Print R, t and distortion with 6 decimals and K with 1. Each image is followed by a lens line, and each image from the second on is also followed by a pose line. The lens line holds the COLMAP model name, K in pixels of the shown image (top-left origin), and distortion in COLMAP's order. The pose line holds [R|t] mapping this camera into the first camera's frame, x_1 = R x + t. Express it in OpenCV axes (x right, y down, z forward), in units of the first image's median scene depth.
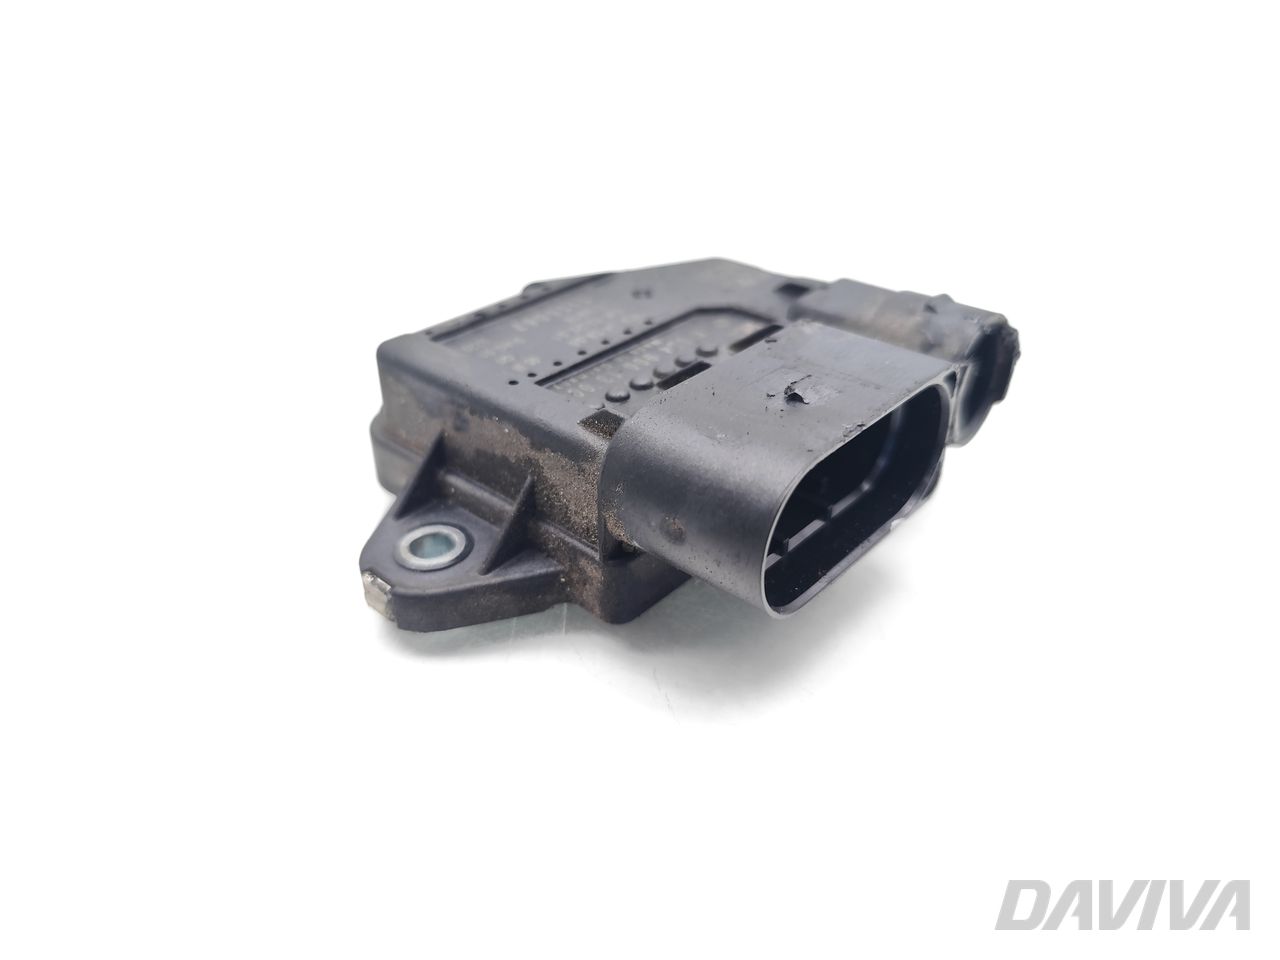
lens RADIAL K [[926.8, 0, 640.0], [0, 926.8, 480.0], [0, 0, 1]] dist [-0.000676, -0.000082]
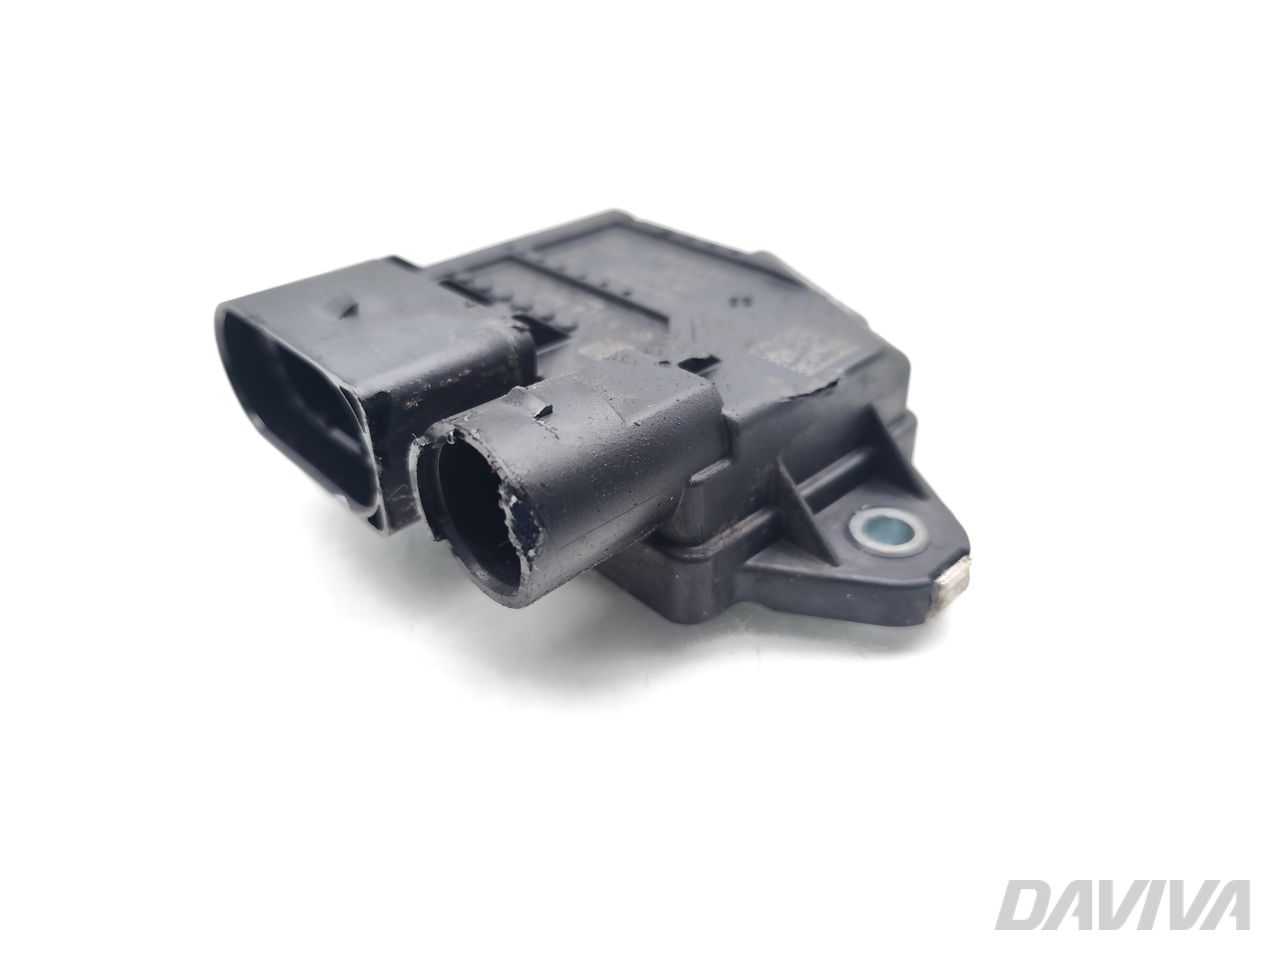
lens RADIAL K [[926.8, 0, 640.0], [0, 926.8, 480.0], [0, 0, 1]] dist [-0.000676, -0.000082]
pose [[-0.082376, 0.558845, -0.825170, 0.819462], [-0.514026, 0.685527, 0.515587, -0.490974], [0.853810, 0.466631, 0.230790, 0.827398]]
